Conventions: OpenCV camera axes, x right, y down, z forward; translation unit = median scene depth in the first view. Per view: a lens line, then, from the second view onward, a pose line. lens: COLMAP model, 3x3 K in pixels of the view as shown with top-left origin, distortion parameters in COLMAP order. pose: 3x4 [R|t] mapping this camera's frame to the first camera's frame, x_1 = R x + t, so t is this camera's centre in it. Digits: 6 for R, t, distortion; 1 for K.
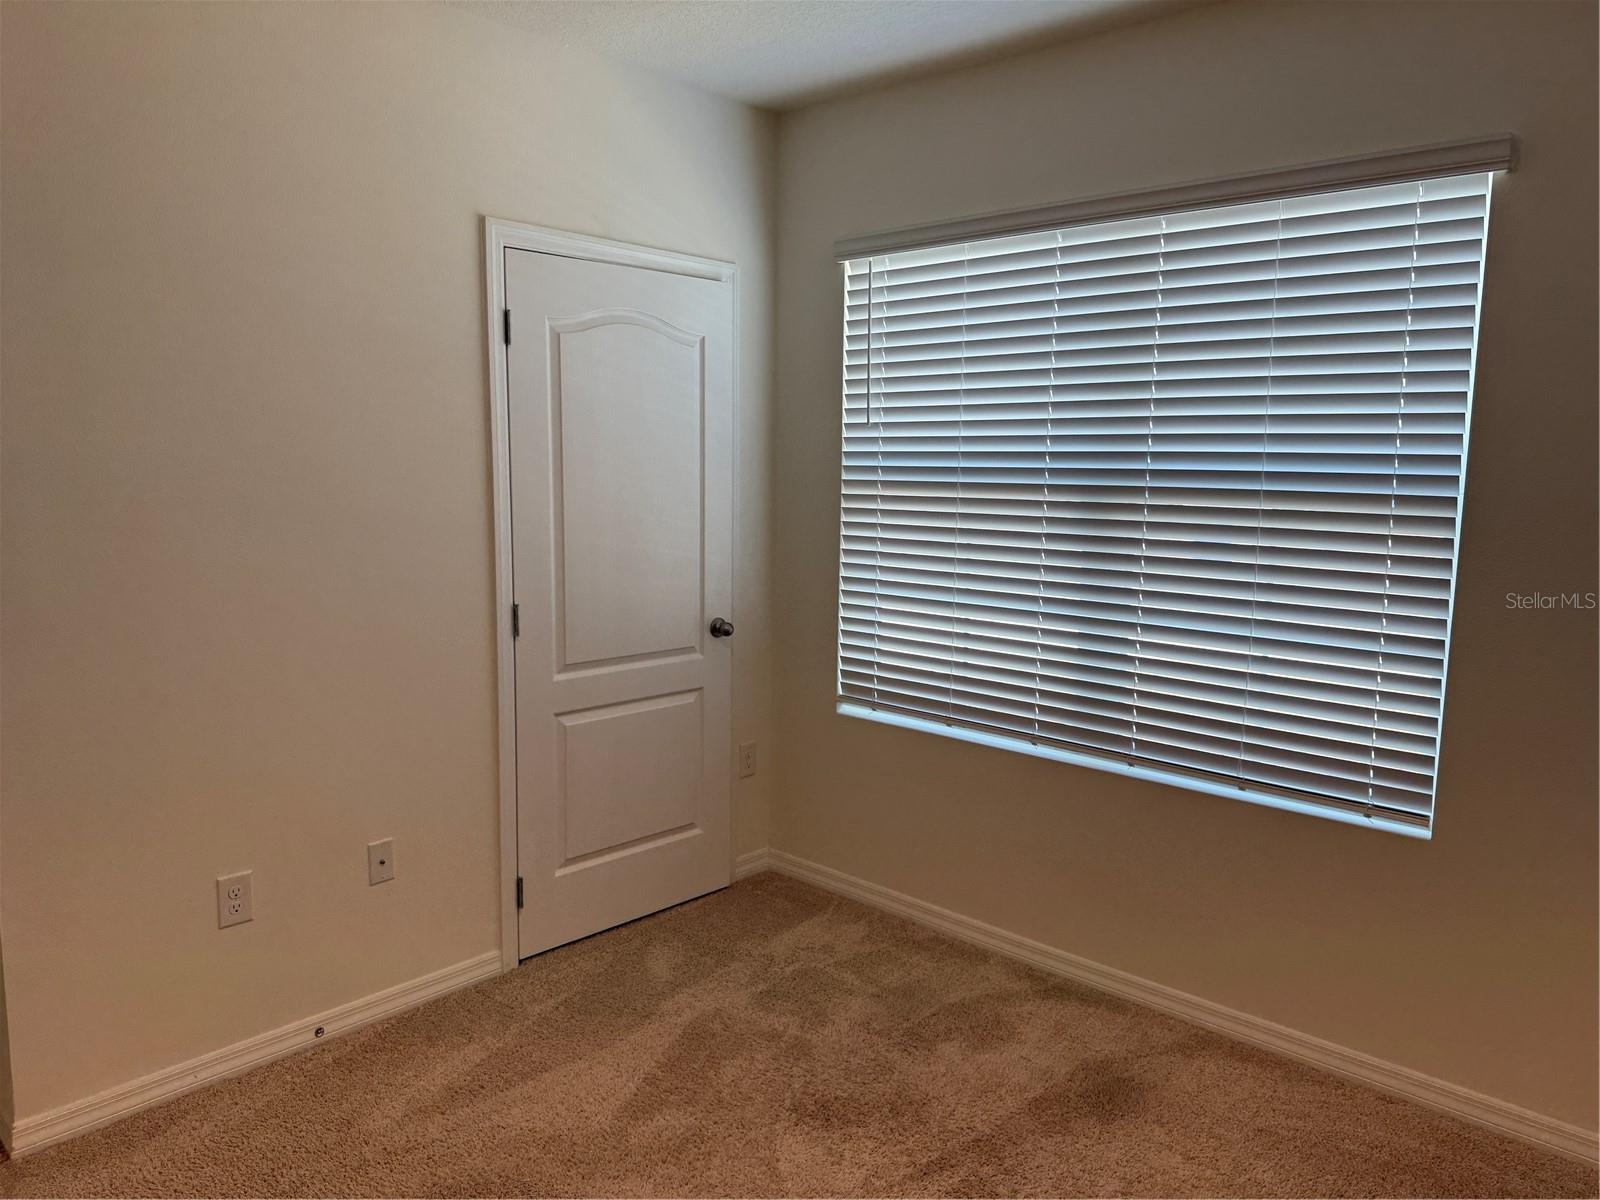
lens RADIAL K [[1133.3, 0, 796.6], [0, 1133.3, 597.2], [0, 0, 1]] dist [0.003521, -0.026642]
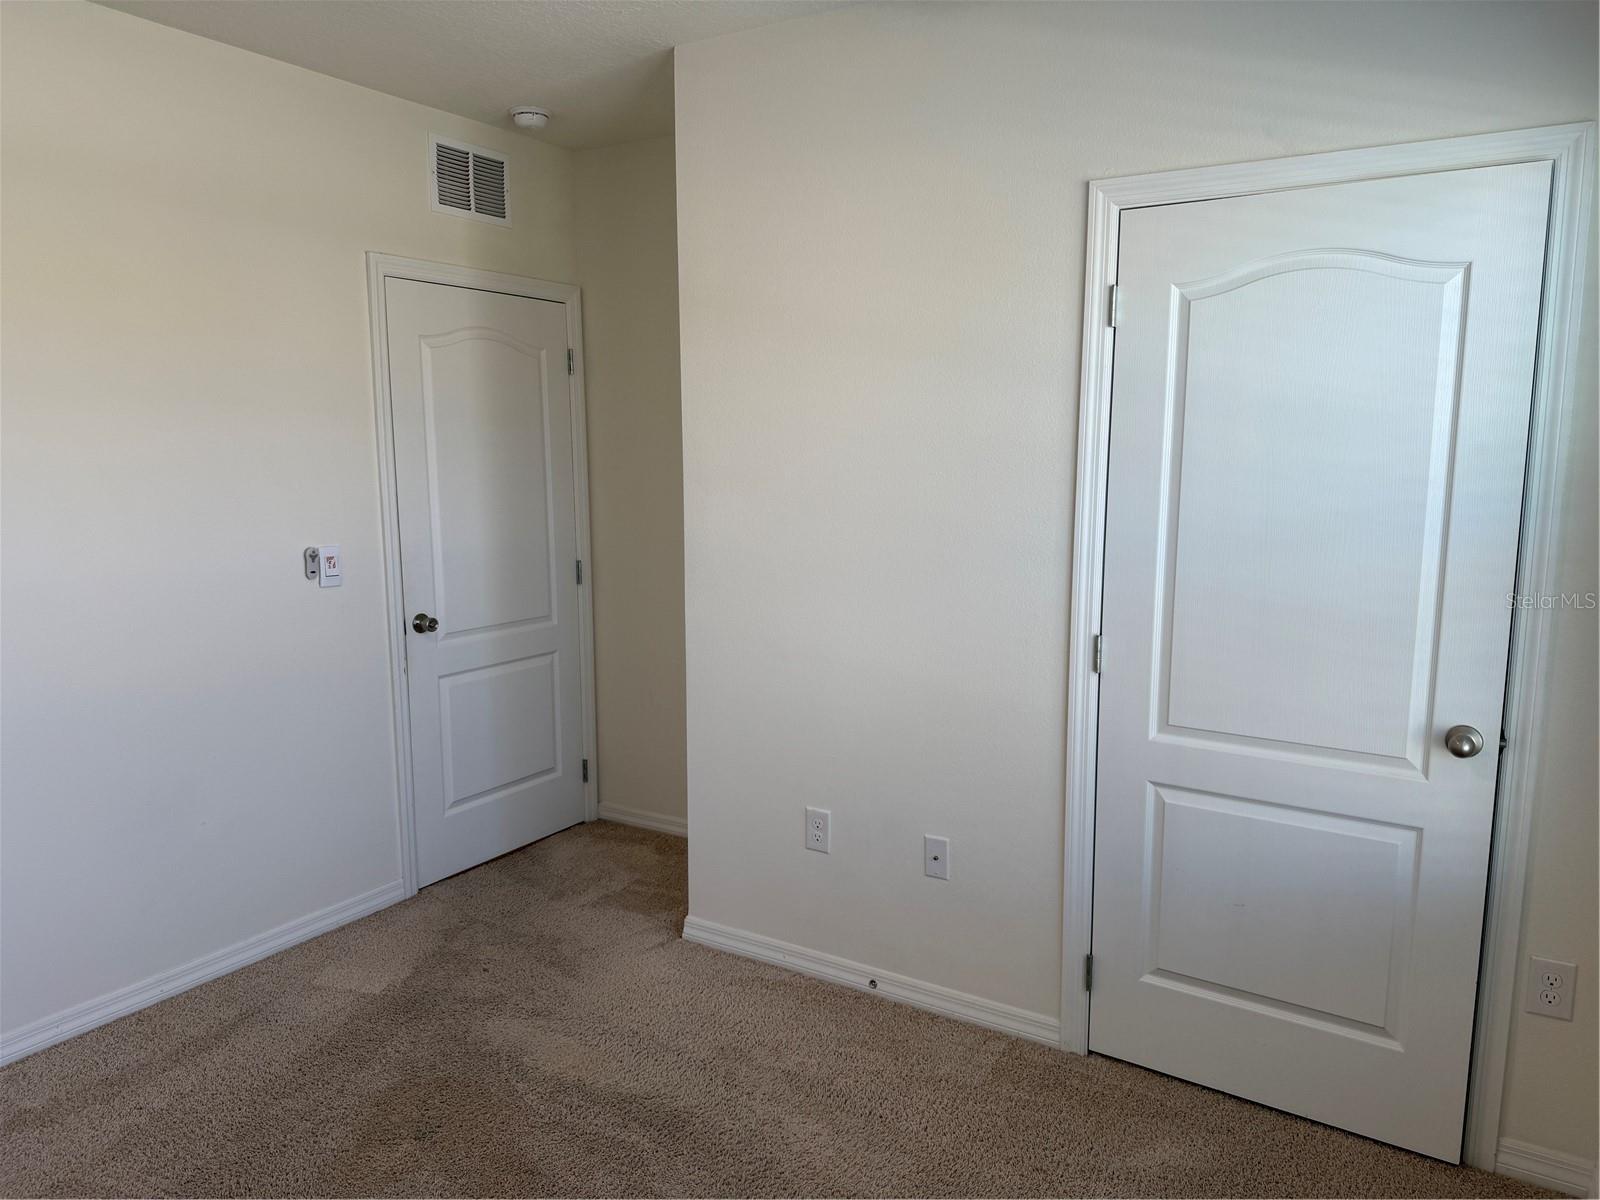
lens RADIAL K [[1133.3, 0, 793.3], [0, 1133.3, 605.9], [0, 0, 1]] dist [0.003521, -0.026642]
pose [[0.178023, 0.129376, -0.975484, 0.579394], [-0.134583, 0.985205, 0.106105, -0.080163], [0.974780, 0.112395, 0.192801, 0.667203]]
